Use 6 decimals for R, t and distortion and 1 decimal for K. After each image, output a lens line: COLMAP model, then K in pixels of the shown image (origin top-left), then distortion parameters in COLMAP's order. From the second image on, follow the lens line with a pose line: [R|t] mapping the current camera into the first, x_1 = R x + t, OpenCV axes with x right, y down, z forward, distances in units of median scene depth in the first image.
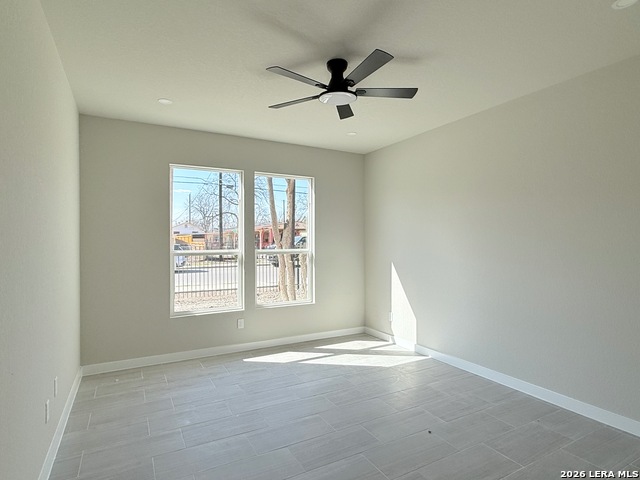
lens RADIAL K [[350.5, 0, 316.6], [0, 350.5, 238.5], [0, 0, 1]] dist [0.000158, 0.000203]
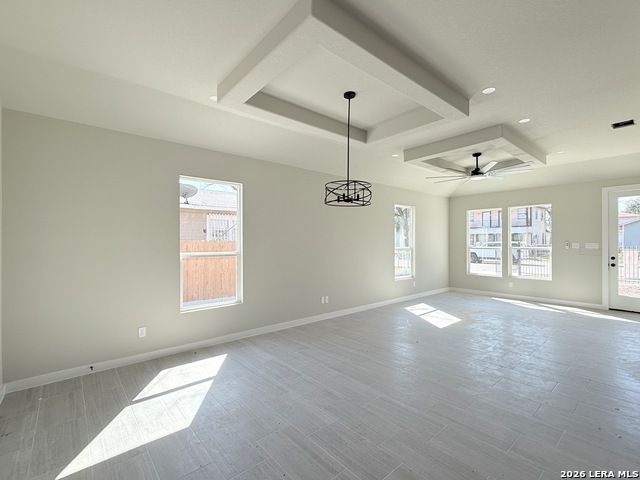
lens RADIAL K [[295.1, 0, 320.0], [0, 295.1, 240.0], [0, 0, 1]] dist [-0.002165, -0.000592]
pose [[0.211116, -0.007255, -0.977434, 1.363502], [0.007295, 0.999956, -0.005847, -0.006030], [0.977434, -0.005896, 0.211160, -0.428802]]
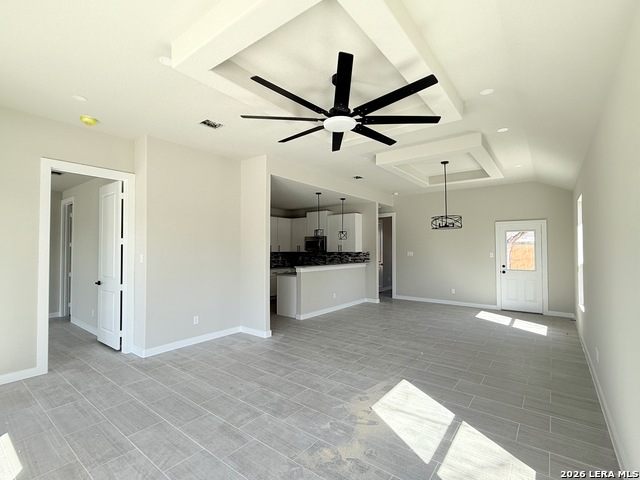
lens RADIAL K [[299.9, 0, 319.3], [0, 299.9, 242.9], [0, 0, 1]] dist [-0.001368, -0.000382]
pose [[-0.404161, 0.018613, 0.914499, -0.380887], [-0.002768, 0.999763, -0.021572, -0.013096], [-0.914684, -0.011250, -0.404013, 0.863413]]
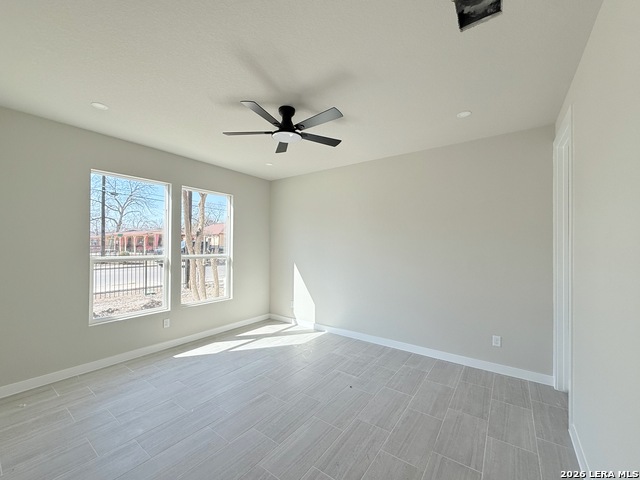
lens RADIAL K [[261.8, 0, 318.0], [0, 261.8, 238.7], [0, 0, 1]] dist [-0.000733, 0.000109]
pose [[0.904144, 0.019815, 0.426768, -0.157738], [-0.011816, 0.999702, -0.021384, -0.008534], [-0.427065, 0.014291, 0.904108, 0.067040]]
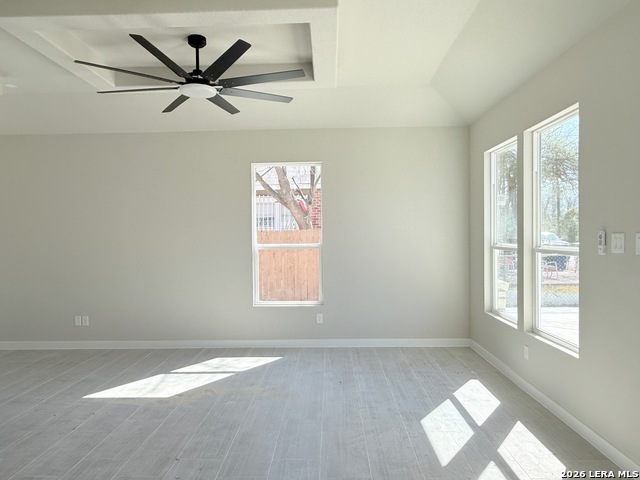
lens RADIAL K [[452.3, 0, 320.0], [0, 452.3, 240.0], [0, 0, 1]] dist [0.009521, 0.001474]
pose [[-0.499459, 0.019357, -0.866121, 0.891792], [0.017029, 0.999777, 0.012524, 0.003618], [0.866170, -0.008494, -0.499677, 1.227382]]
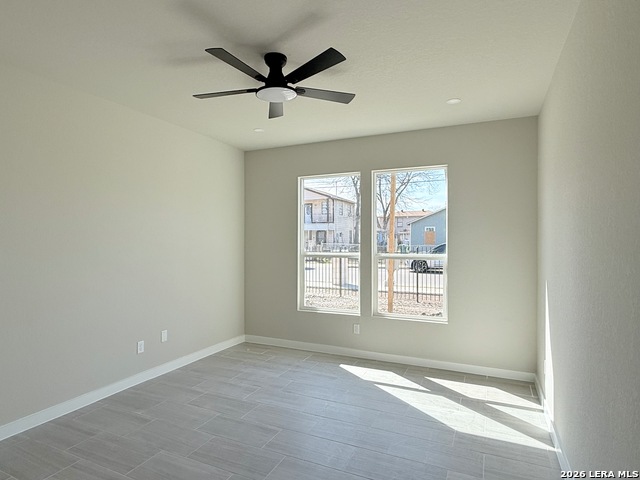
lens RADIAL K [[364.7, 0, 321.5], [0, 364.7, 241.4], [0, 0, 1]] dist [-0.002954, -0.000436]
pose [[0.599349, 0.001352, -0.800487, 0.589658], [0.000842, 0.999997, 0.002319, -0.004461], [0.800487, -0.002064, 0.599346, 0.344320]]
